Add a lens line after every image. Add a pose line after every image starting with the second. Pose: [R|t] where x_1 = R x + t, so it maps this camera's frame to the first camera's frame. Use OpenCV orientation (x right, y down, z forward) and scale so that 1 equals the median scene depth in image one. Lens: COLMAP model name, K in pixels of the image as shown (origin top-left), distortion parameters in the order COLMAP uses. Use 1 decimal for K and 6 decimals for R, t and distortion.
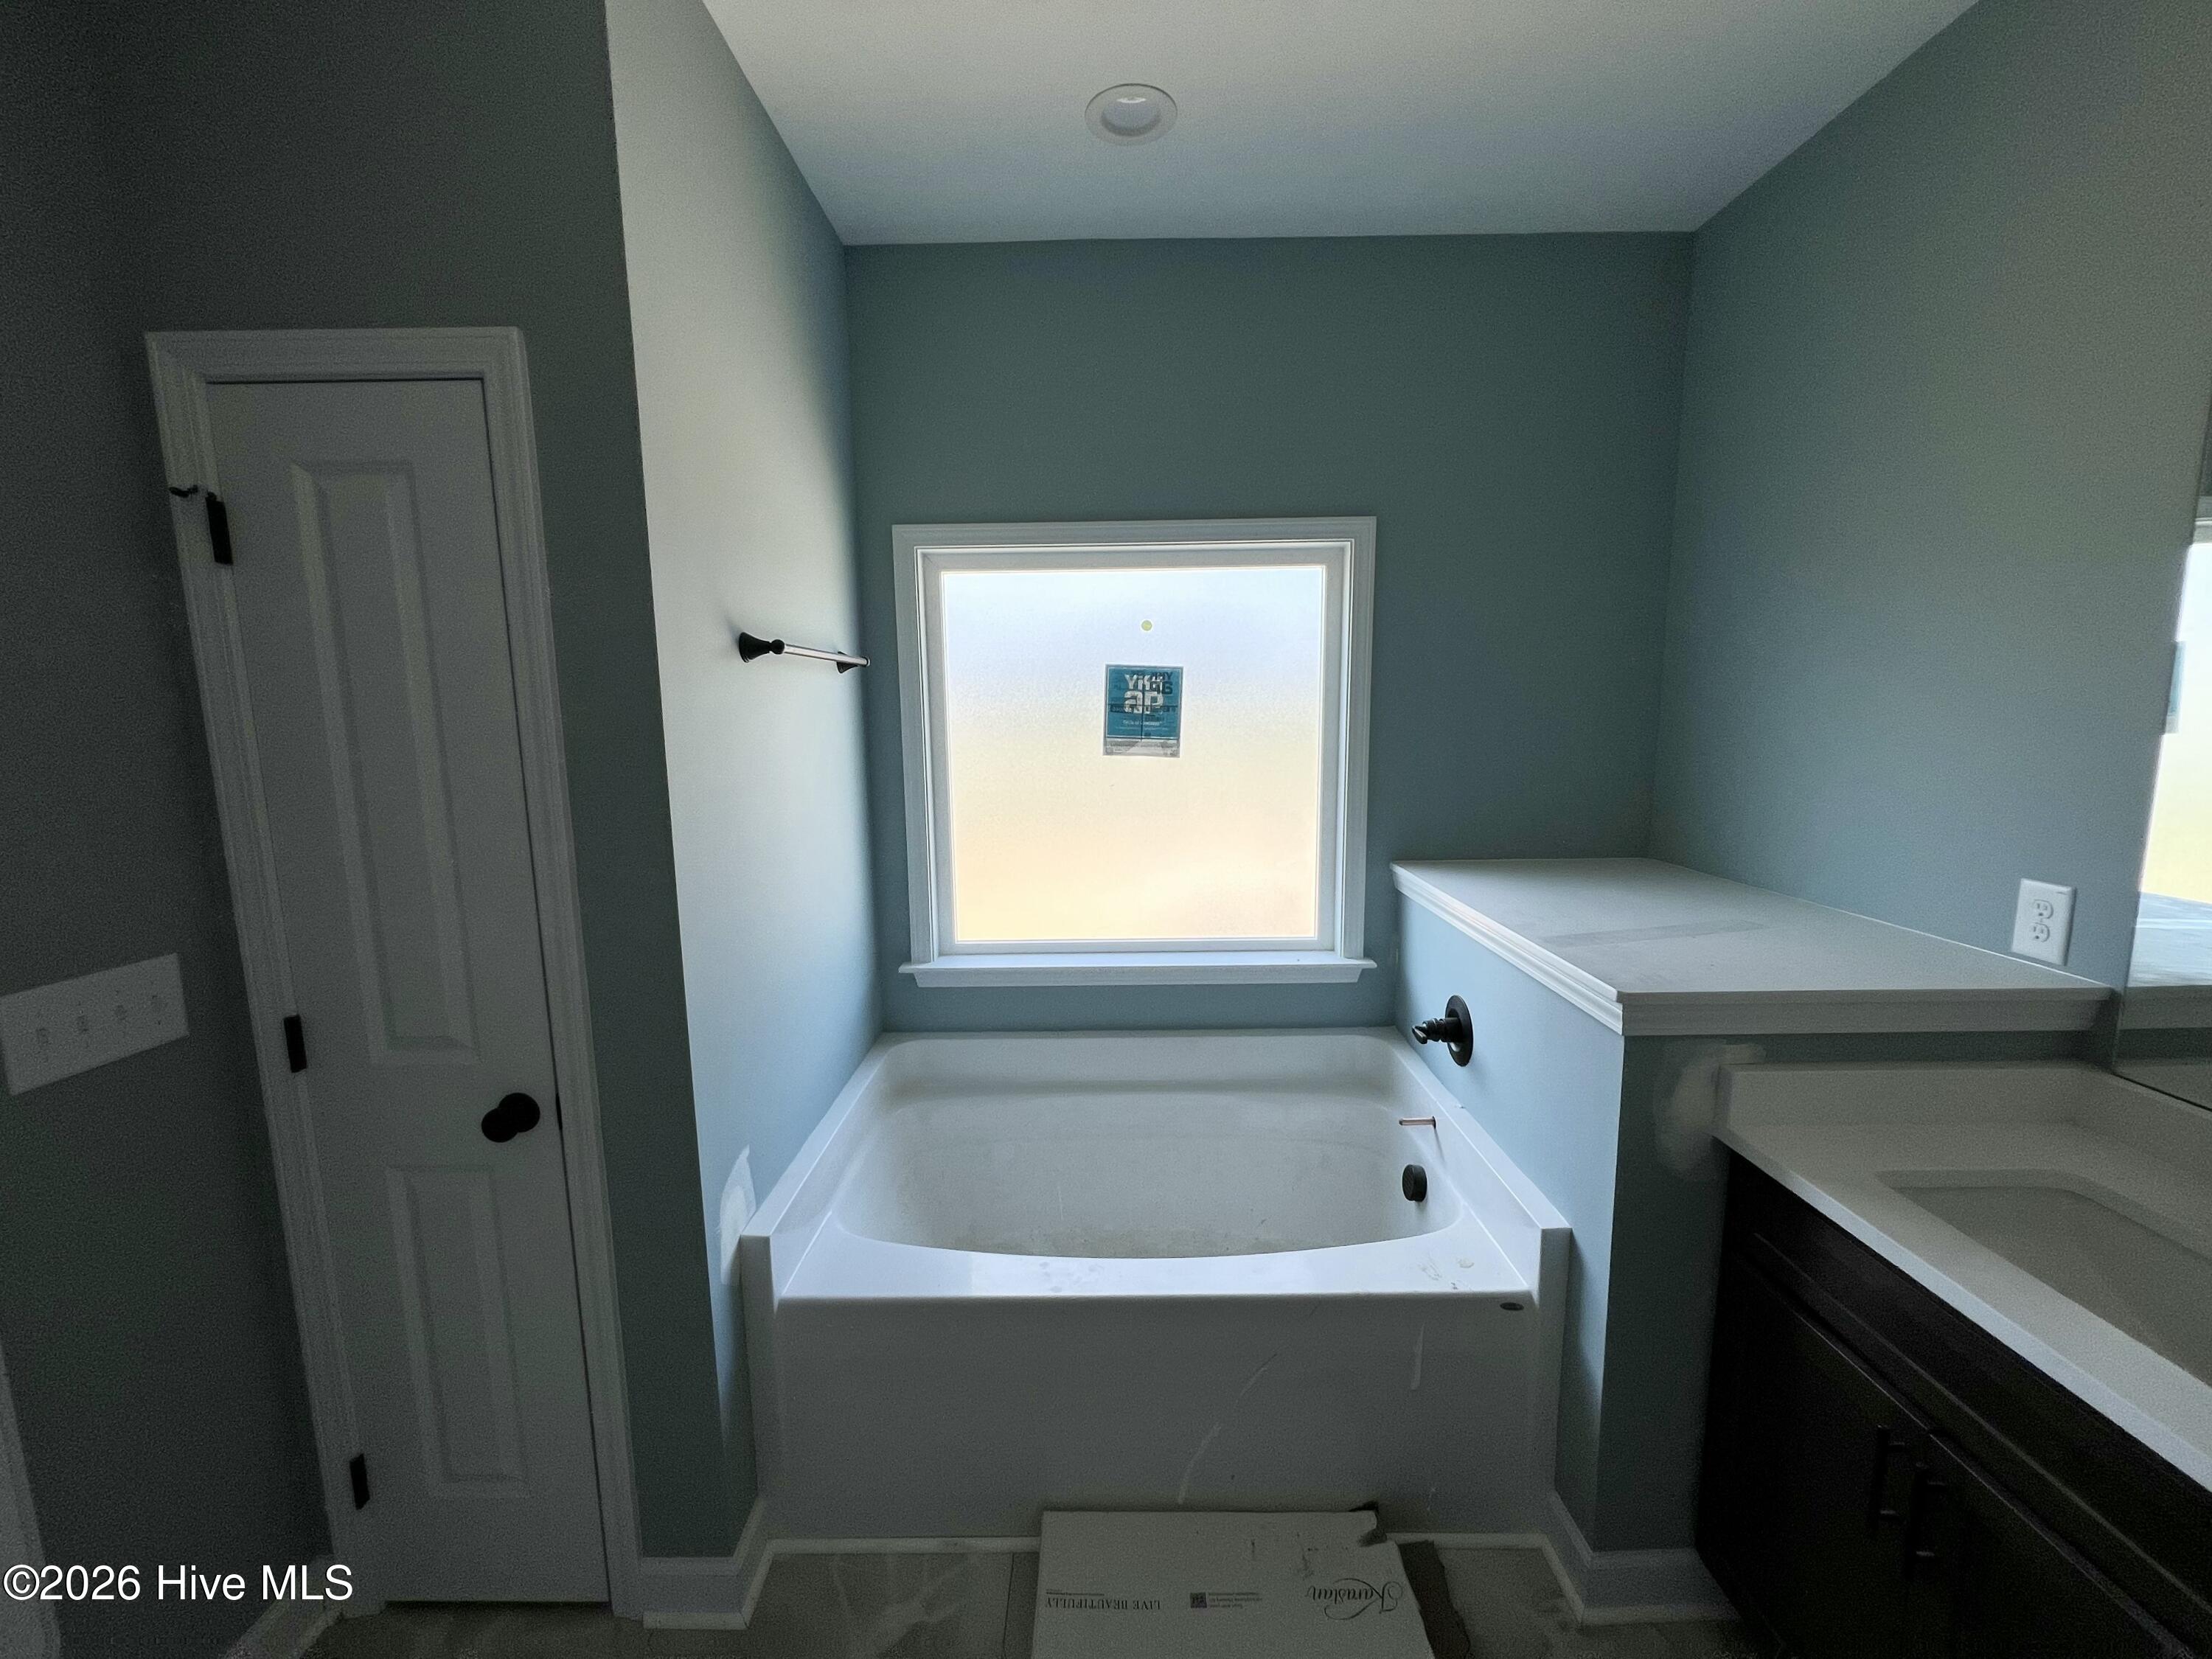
lens RADIAL K [[890.4, 0, 1096.0], [0, 890.4, 829.6], [0, 0, 1]] dist [0.000500, 0.000191]
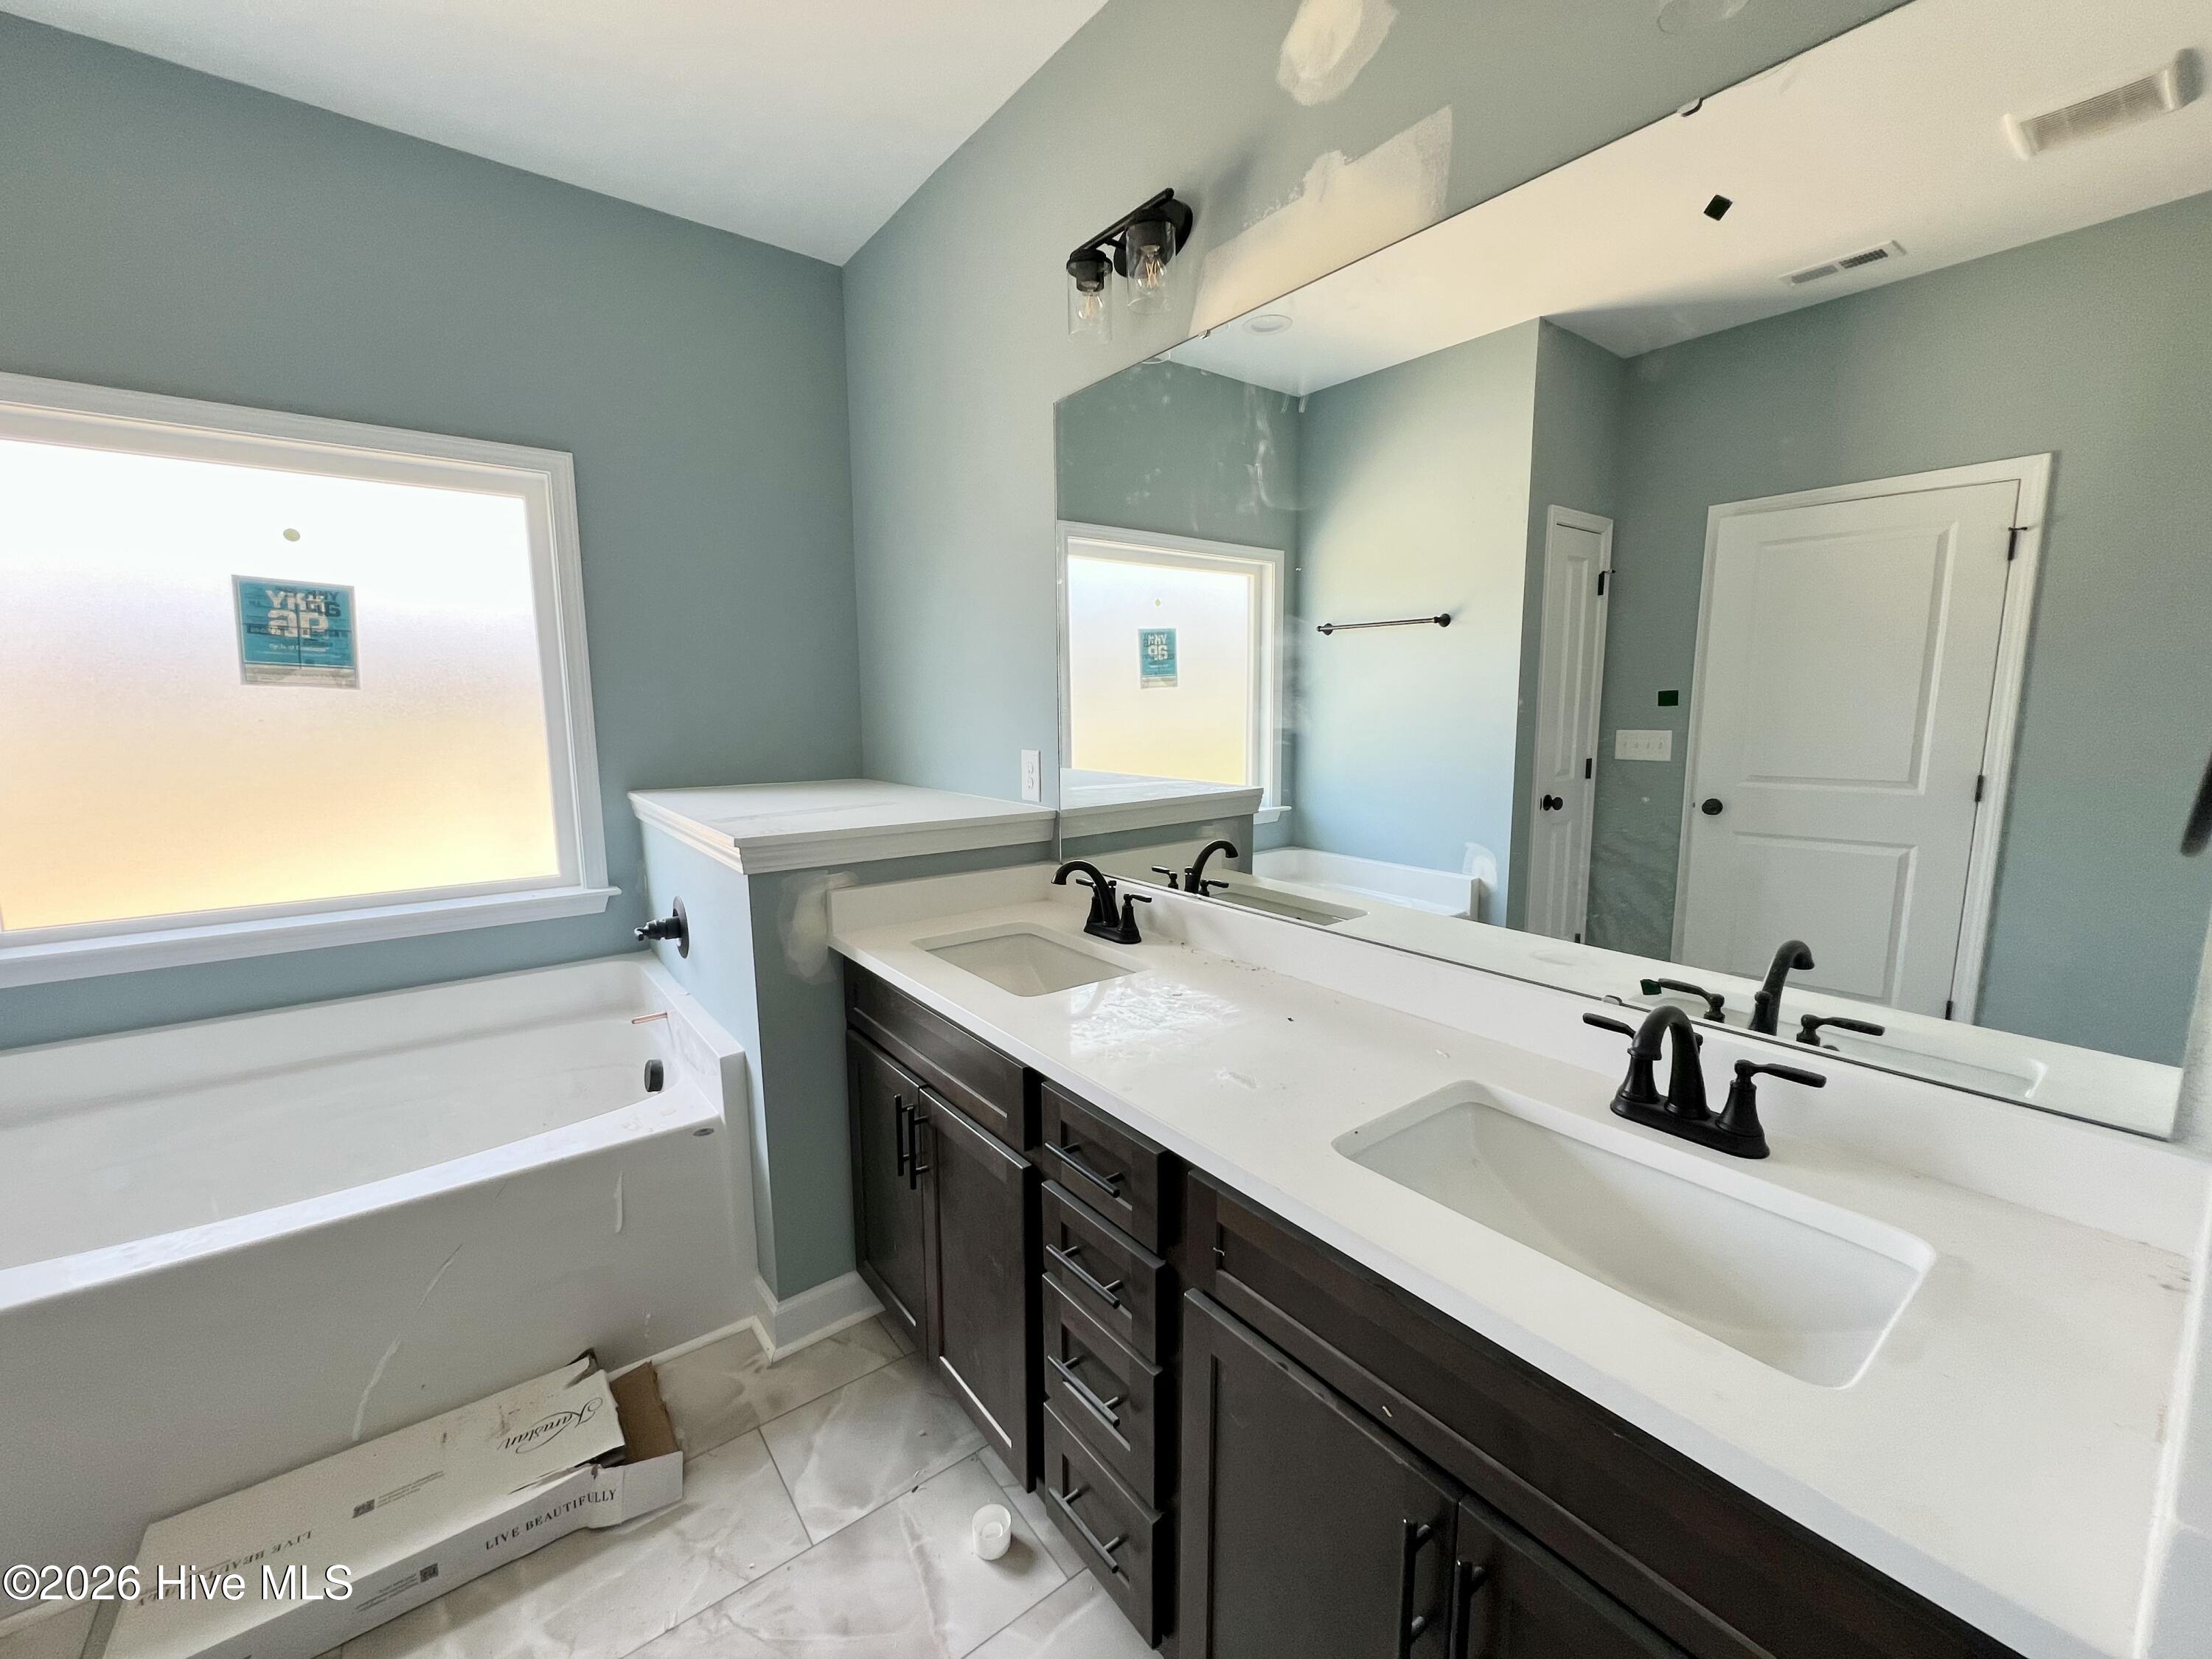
lens RADIAL K [[890.4, 0, 1105.1], [0, 890.4, 833.2], [0, 0, 1]] dist [0.000500, 0.000191]
pose [[0.789212, -0.077216, 0.609247, 0.154308], [0.077743, 0.996645, 0.025607, 0.119455], [-0.609180, 0.027155, 0.792567, -0.201216]]
